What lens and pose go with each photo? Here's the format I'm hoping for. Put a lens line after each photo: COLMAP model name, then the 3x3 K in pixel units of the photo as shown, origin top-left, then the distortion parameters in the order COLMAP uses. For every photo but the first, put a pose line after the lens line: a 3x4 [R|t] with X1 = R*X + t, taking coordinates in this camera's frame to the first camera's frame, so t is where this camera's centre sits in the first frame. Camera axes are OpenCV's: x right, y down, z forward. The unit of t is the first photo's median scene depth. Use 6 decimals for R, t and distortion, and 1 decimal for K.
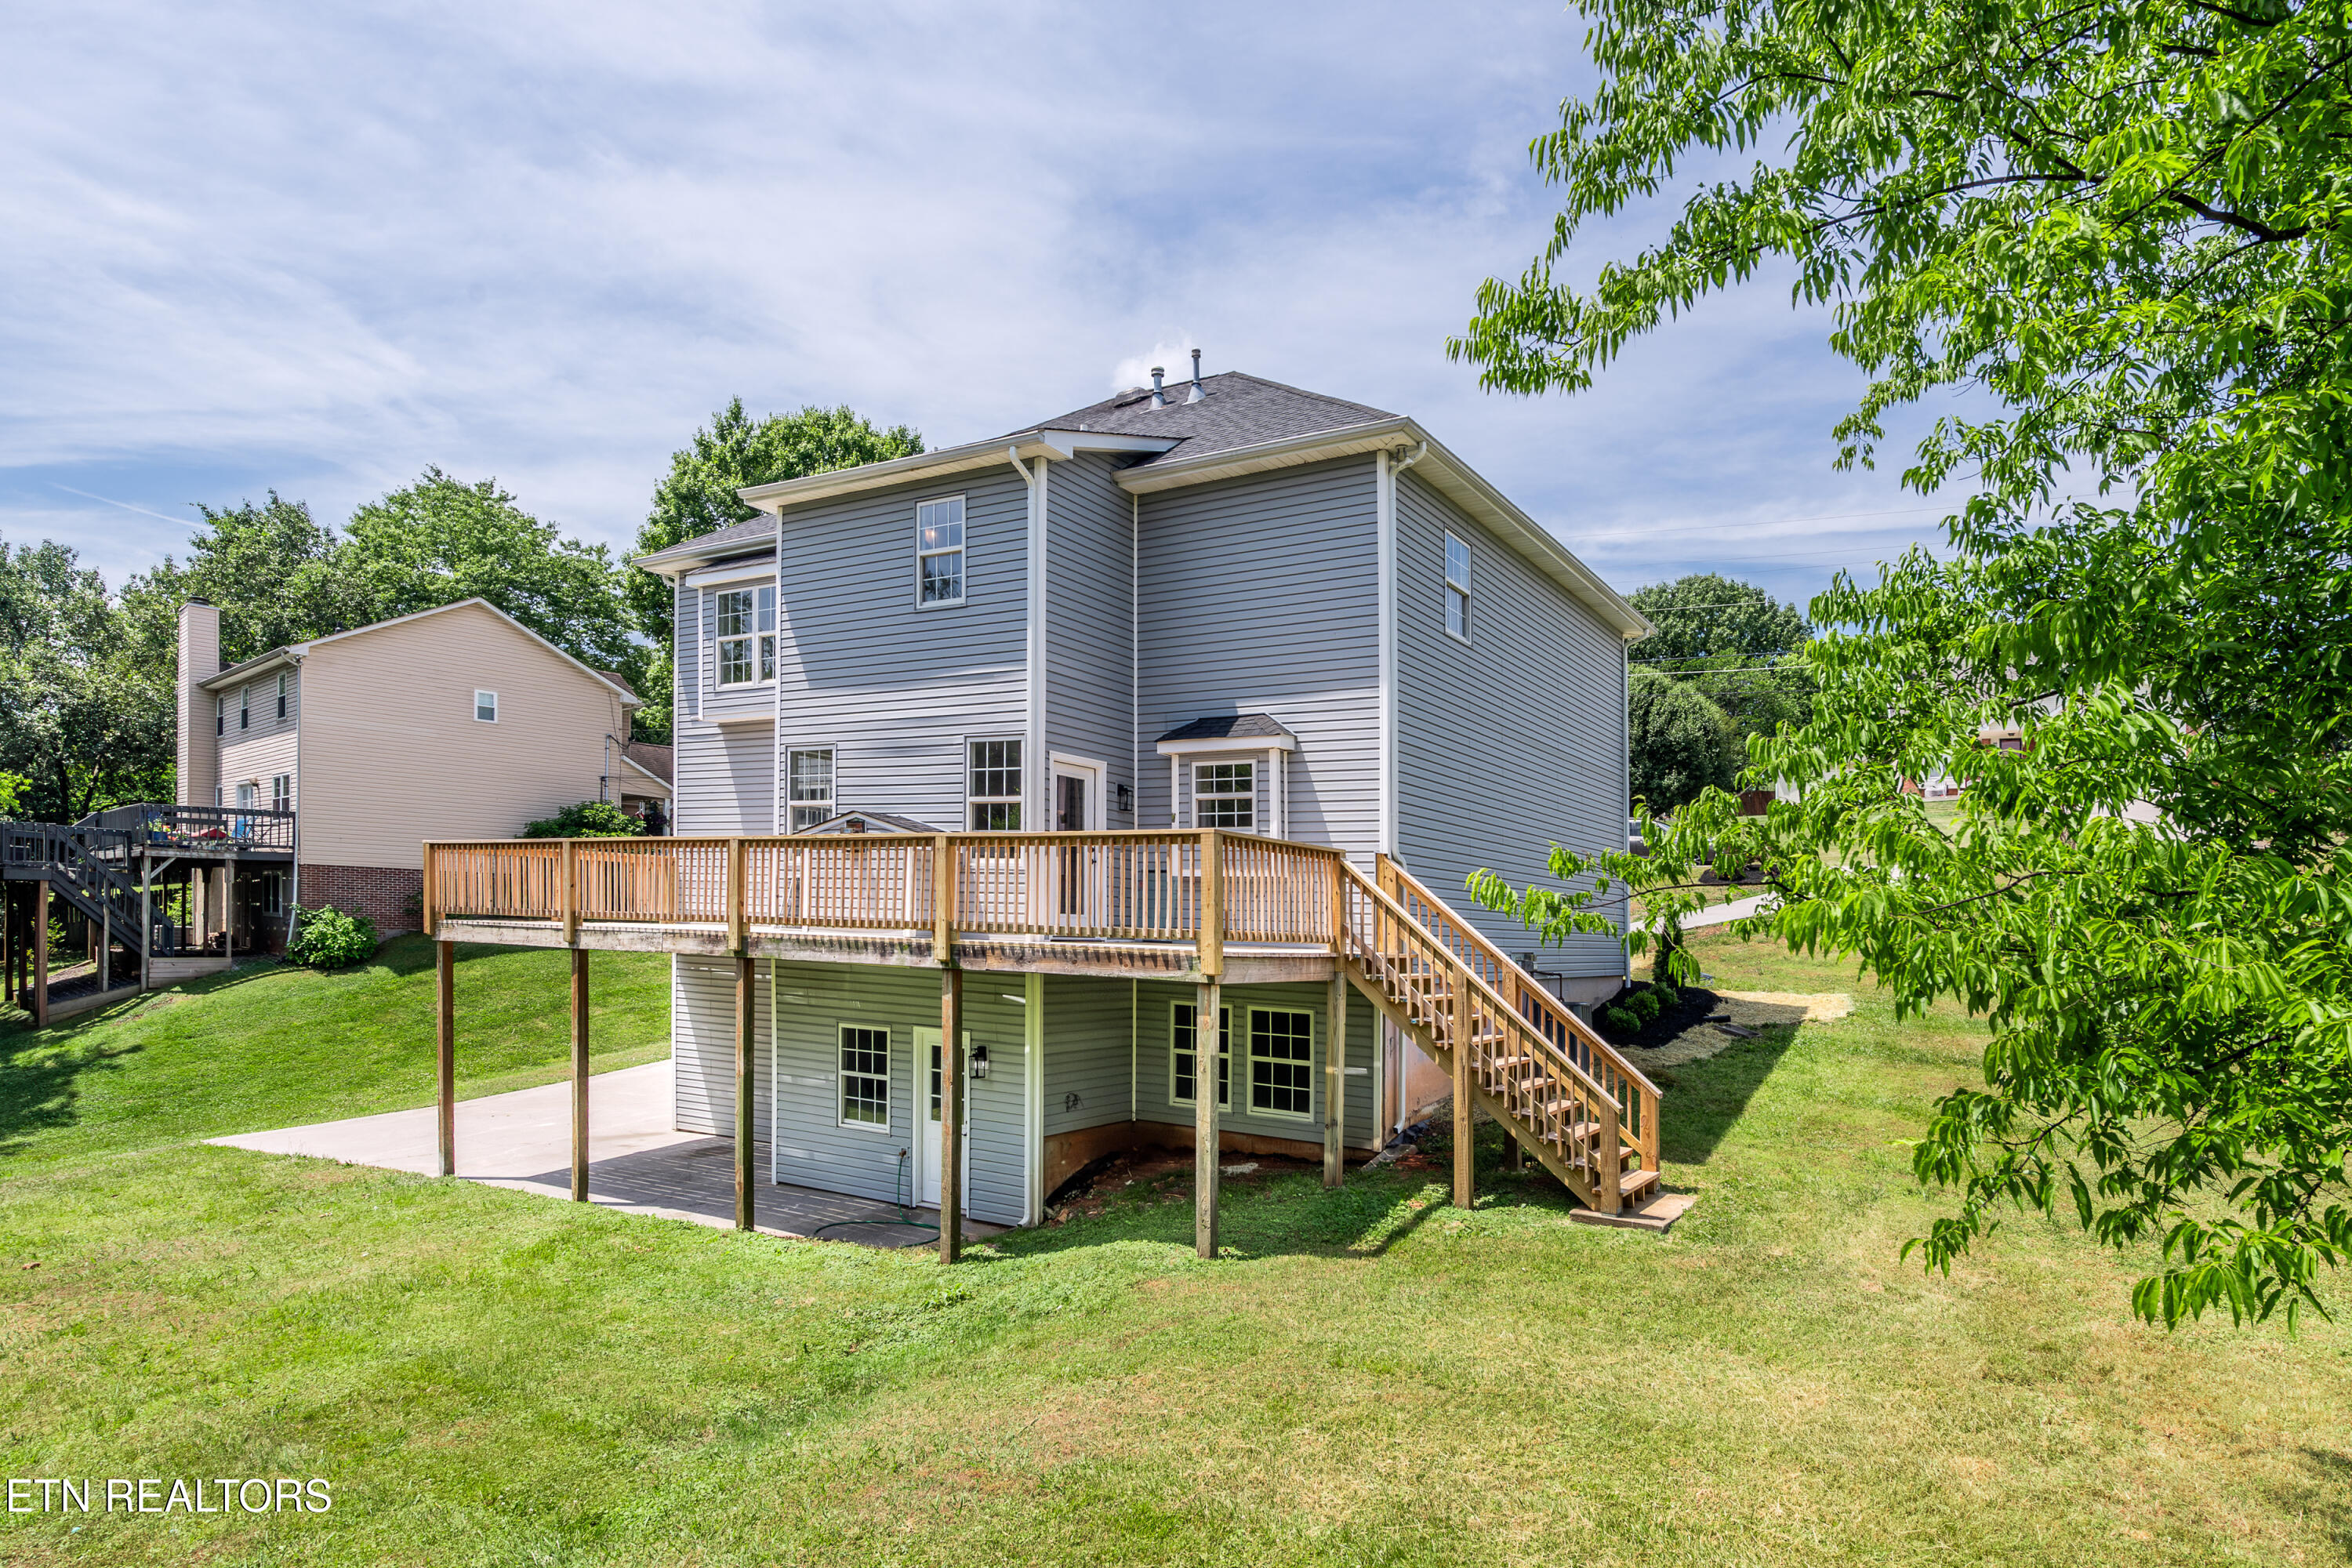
lens RADIAL K [[1228.0, 0, 1176.6], [0, 1228.0, 786.3], [0, 0, 1]] dist [0.016386, 0.000468]
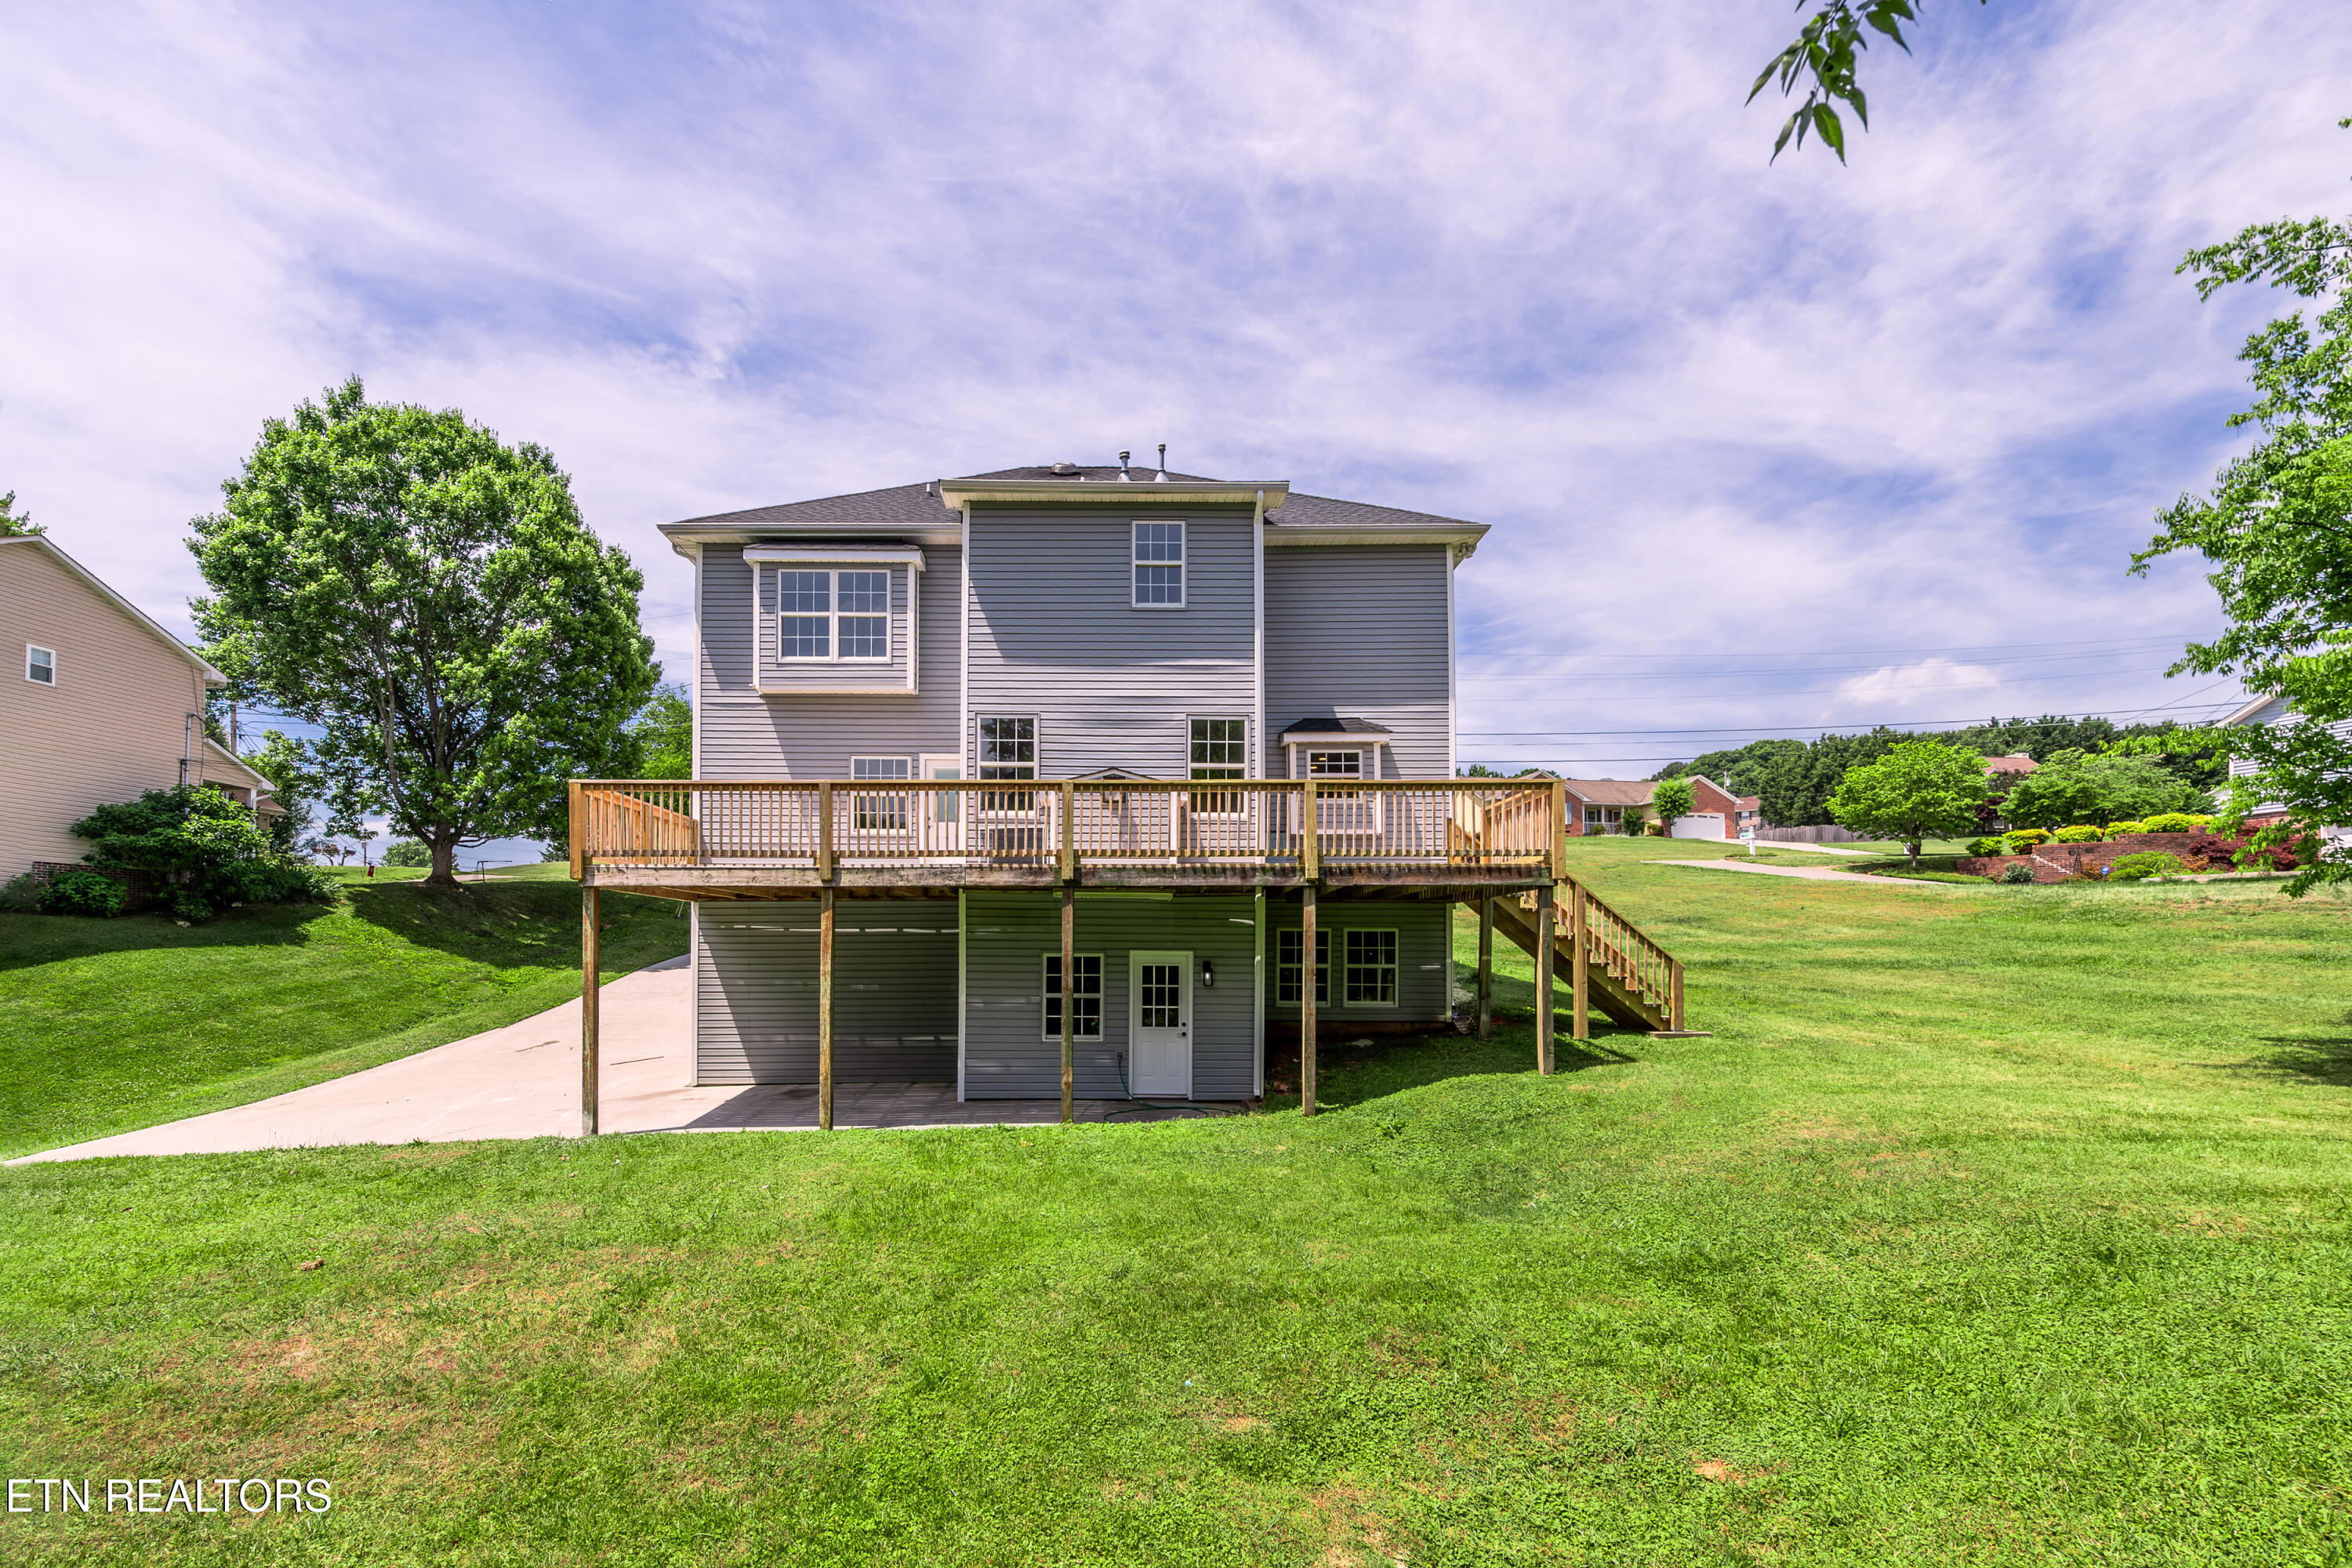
lens RADIAL K [[950.0, 0, 1178.2], [0, 950.0, 816.2], [0, 0, 1]] dist [0.006850, -0.003663]
pose [[0.870219, 0.036271, 0.491329, -0.637152], [-0.032278, 0.999341, -0.016604, 0.077245], [-0.491607, -0.001410, 0.870816, 0.164323]]
